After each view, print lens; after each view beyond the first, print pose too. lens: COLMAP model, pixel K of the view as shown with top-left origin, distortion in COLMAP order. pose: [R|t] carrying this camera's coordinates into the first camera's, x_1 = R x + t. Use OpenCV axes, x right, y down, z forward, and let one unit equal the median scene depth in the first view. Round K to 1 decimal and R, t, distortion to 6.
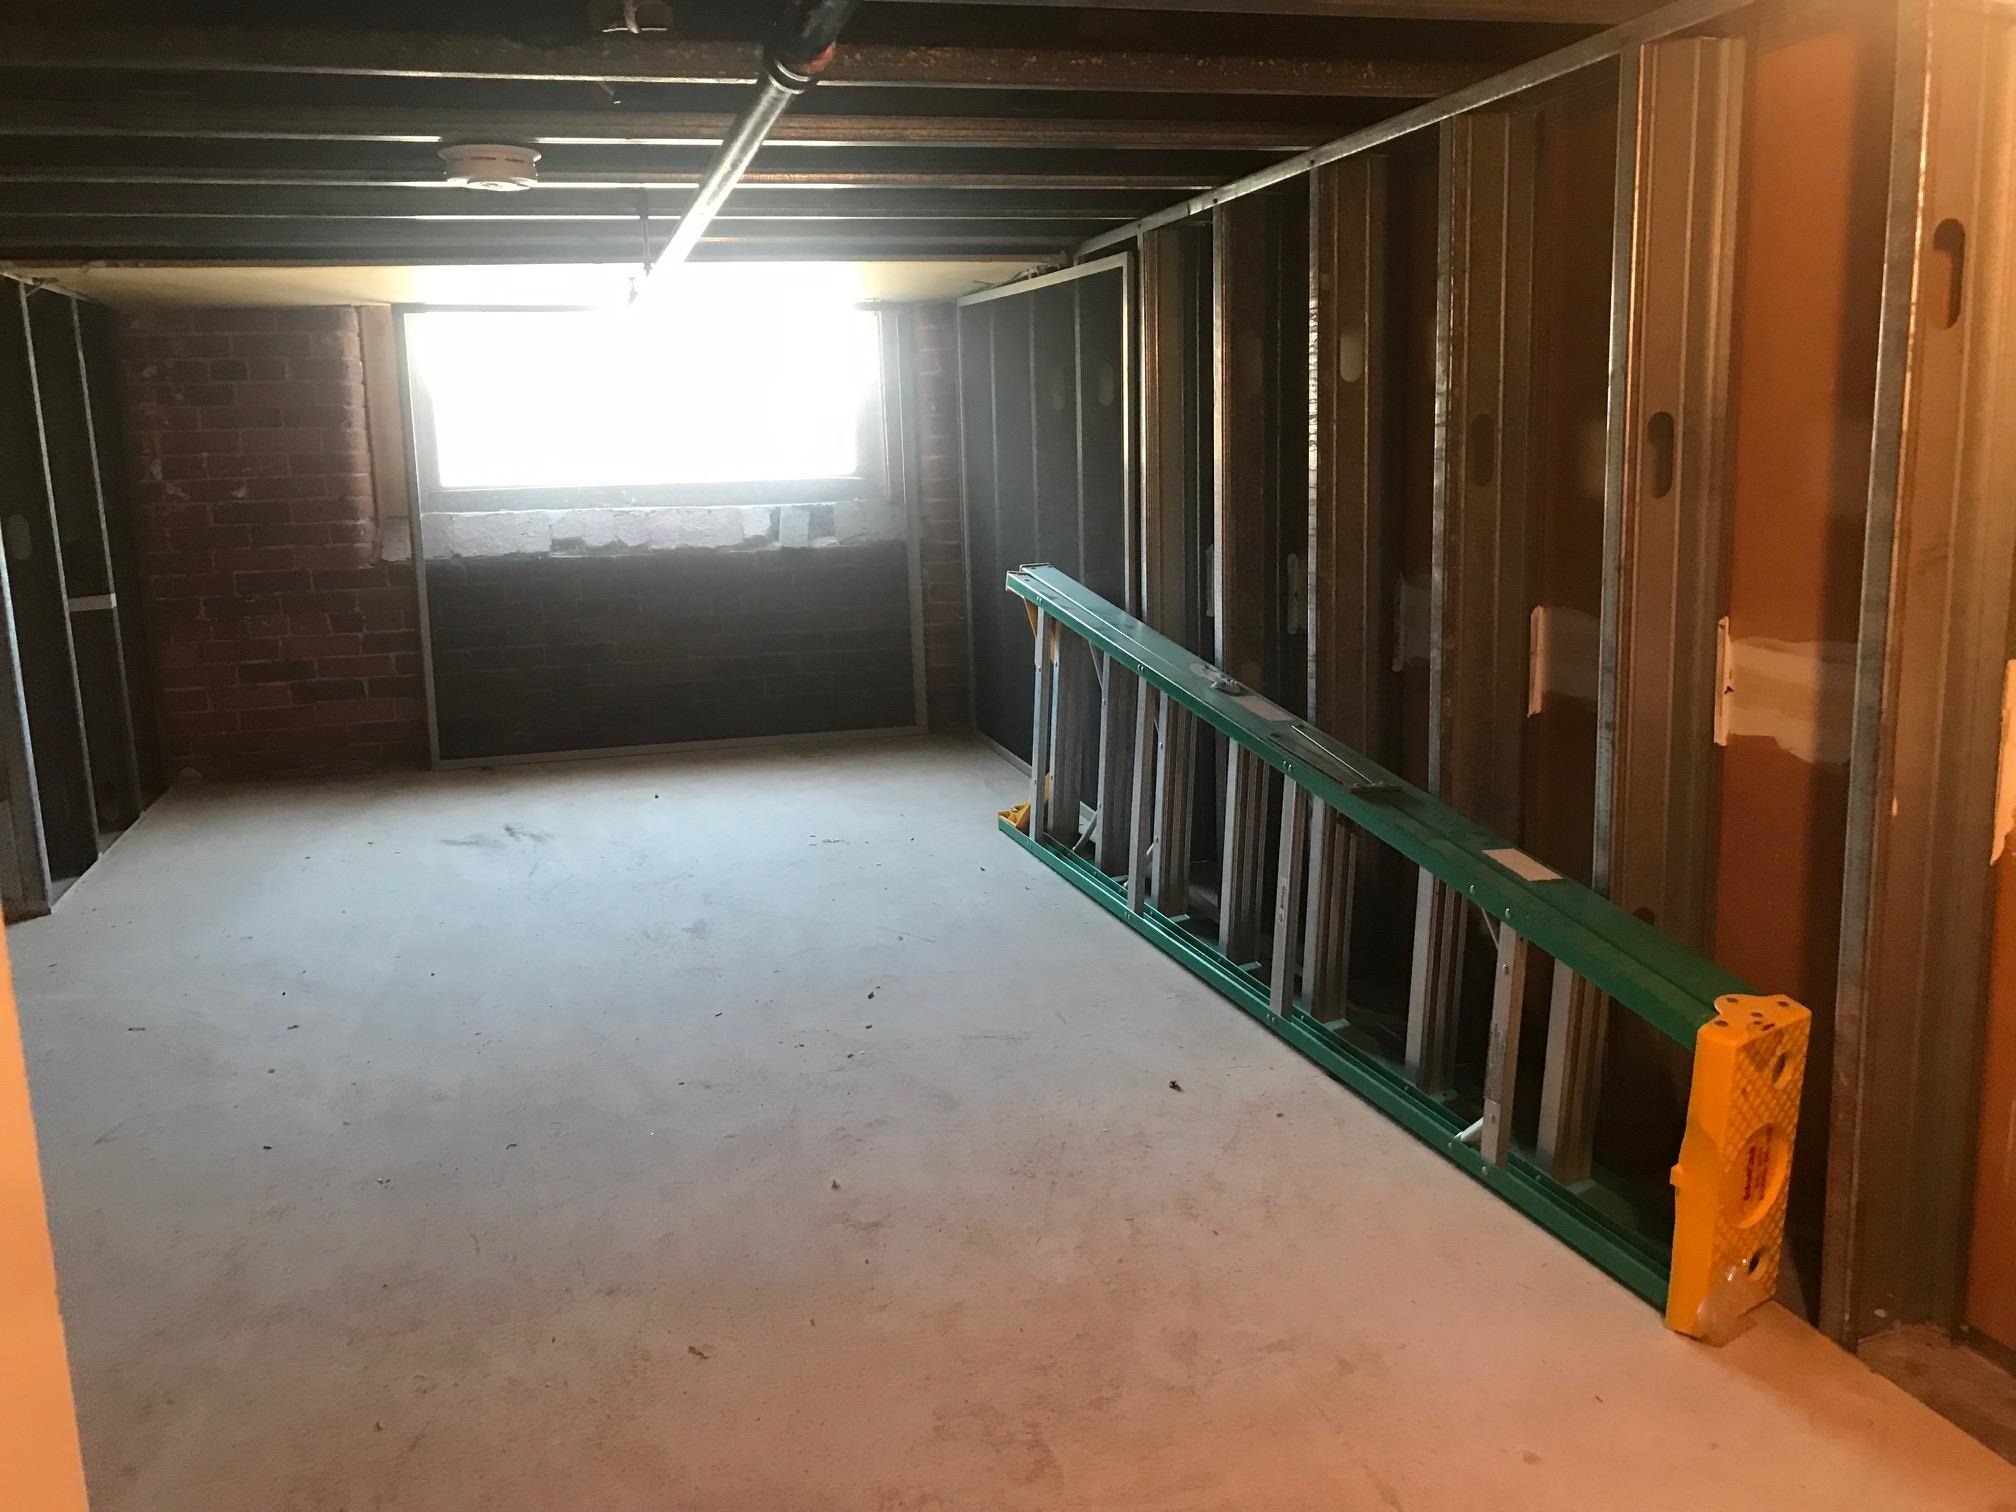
lens RADIAL K [[1661.0, 0, 979.8], [0, 1661.0, 777.2], [0, 0, 1]] dist [0.035814, -0.001120]
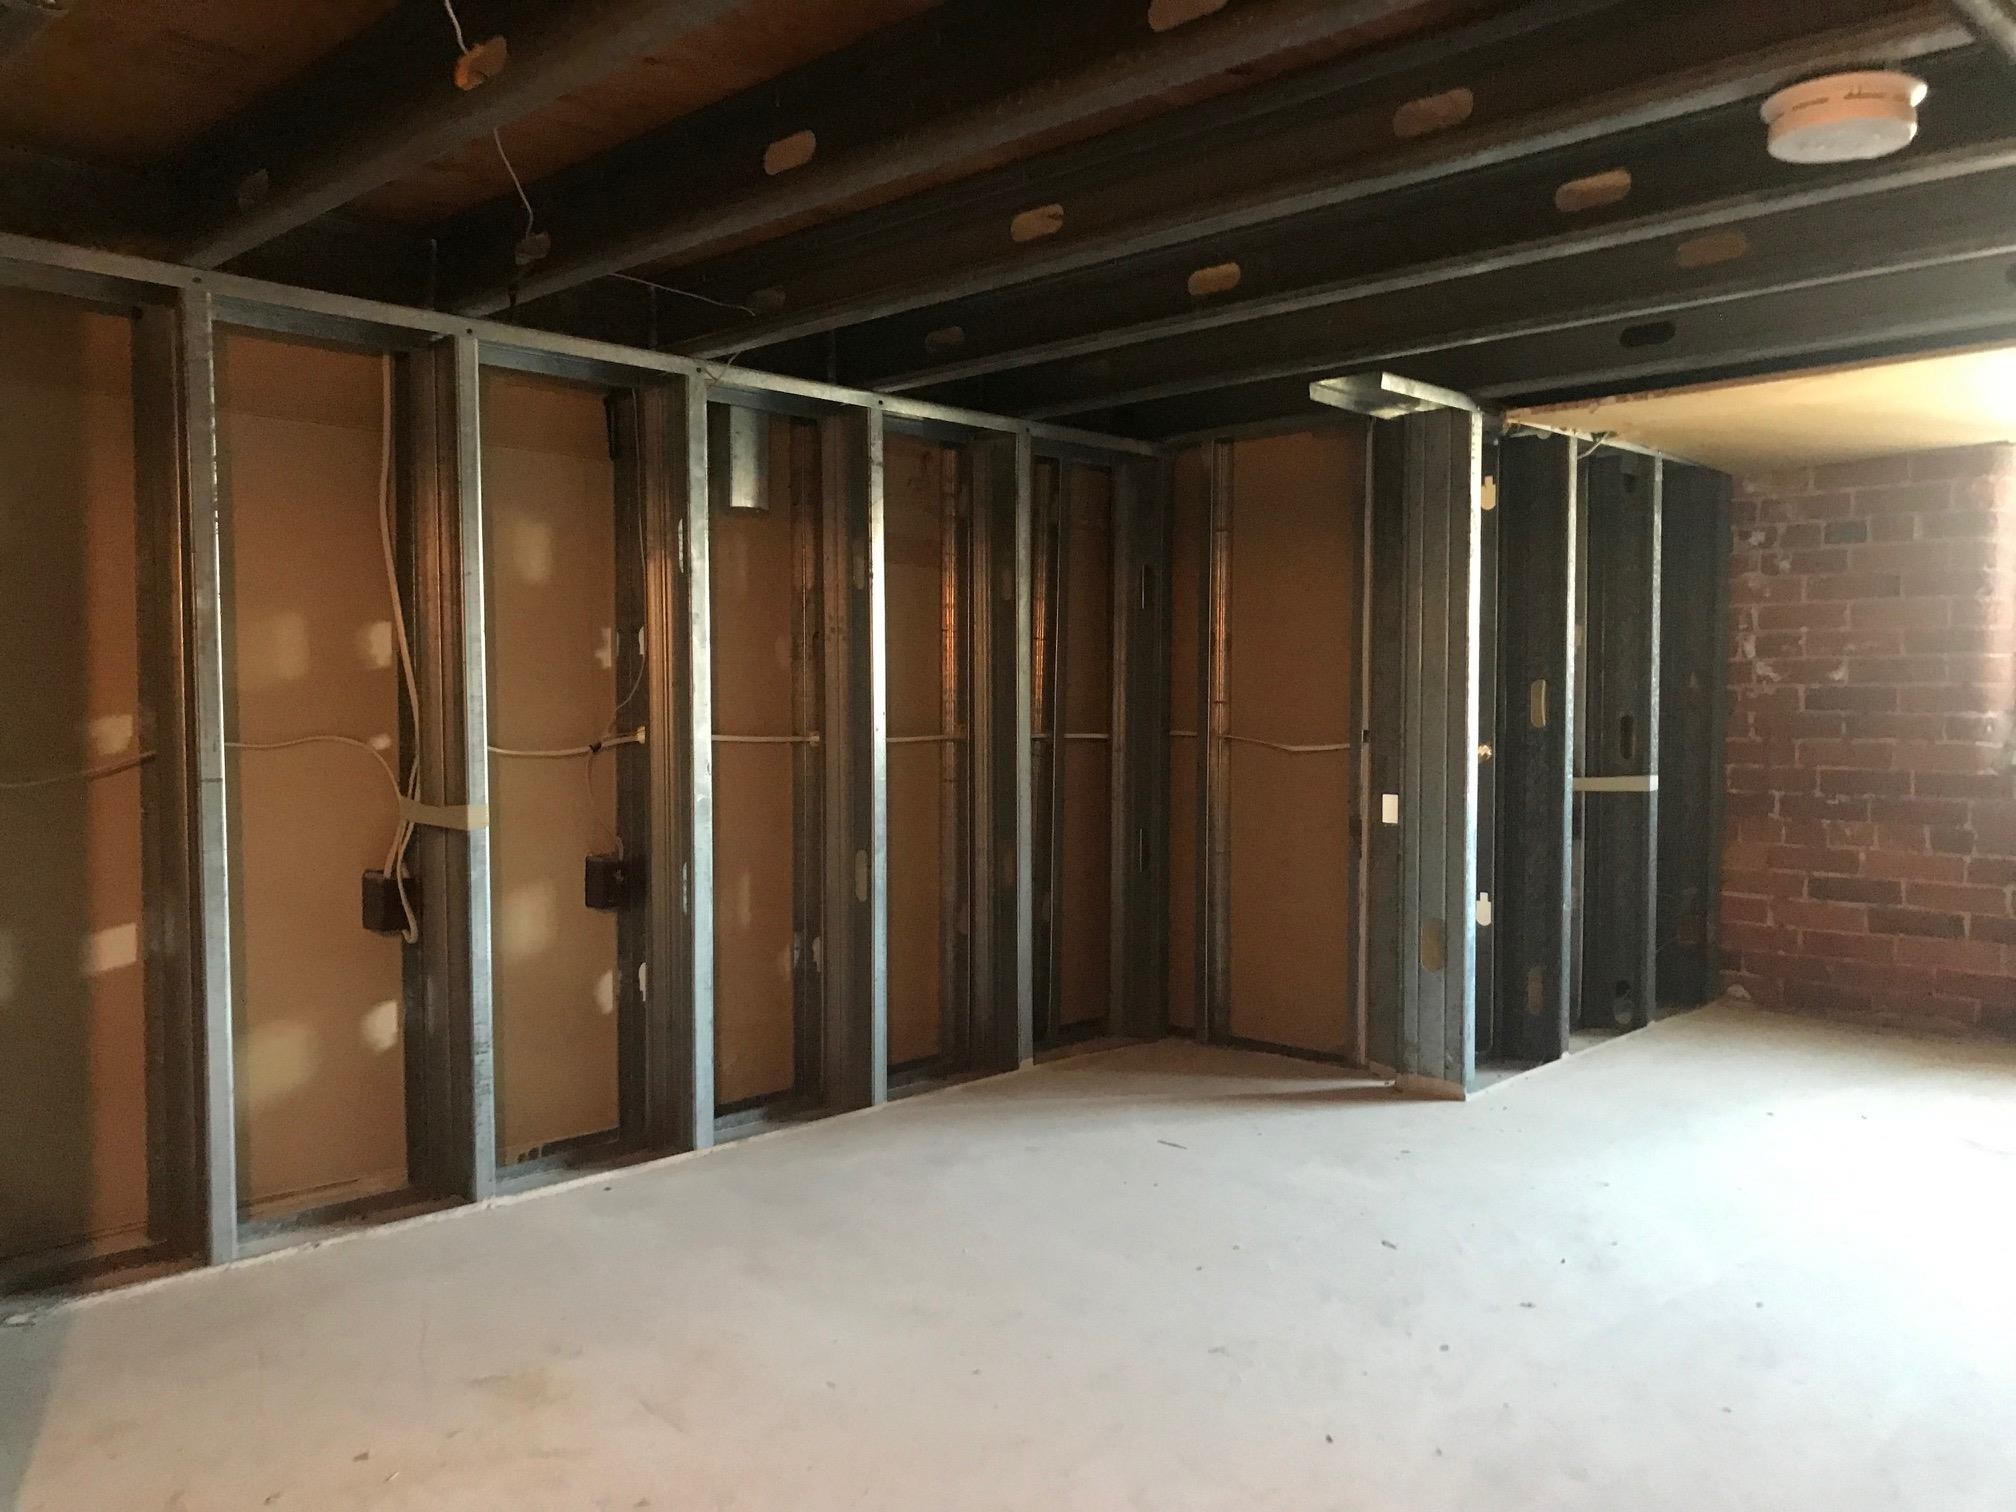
lens RADIAL K [[1661.0, 0, 979.8], [0, 1661.0, 777.2], [0, 0, 1]] dist [0.035814, -0.001120]
pose [[0.515668, 0.074183, -0.853571, 0.060812], [-0.191533, 0.981014, -0.030452, -0.010585], [0.835106, 0.179190, 0.520086, 0.211231]]
